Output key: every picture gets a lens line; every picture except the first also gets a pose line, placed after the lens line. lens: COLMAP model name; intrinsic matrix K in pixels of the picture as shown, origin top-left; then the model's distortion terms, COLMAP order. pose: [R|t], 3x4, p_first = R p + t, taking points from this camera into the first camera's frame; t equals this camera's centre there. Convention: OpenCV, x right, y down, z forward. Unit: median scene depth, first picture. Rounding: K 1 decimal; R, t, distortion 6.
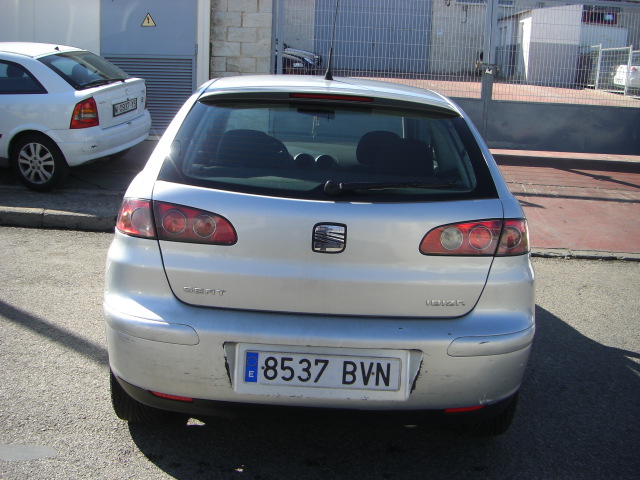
lens RADIAL K [[736.6, 0, 316.6], [0, 736.6, 225.0], [0, 0, 1]] dist [-0.185294, 0.129454]
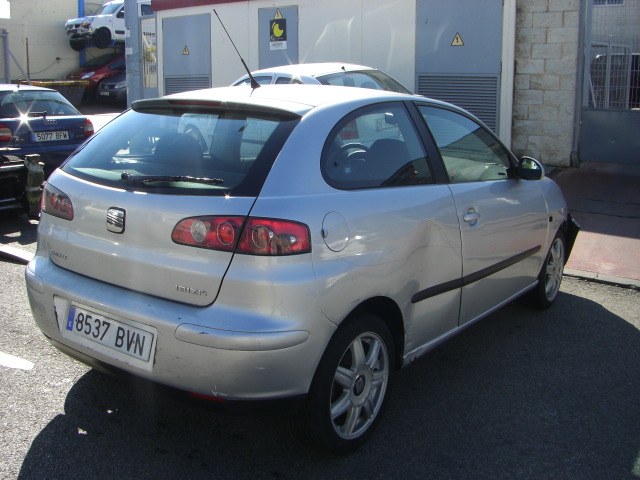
lens RADIAL K [[736.6, 0, 316.6], [0, 736.6, 225.0], [0, 0, 1]] dist [-0.185294, 0.129454]
pose [[0.797402, 0.082121, -0.597835, 0.895933], [-0.100762, 0.994908, 0.002266, -0.008906], [0.594976, 0.058432, 0.801616, 0.234081]]
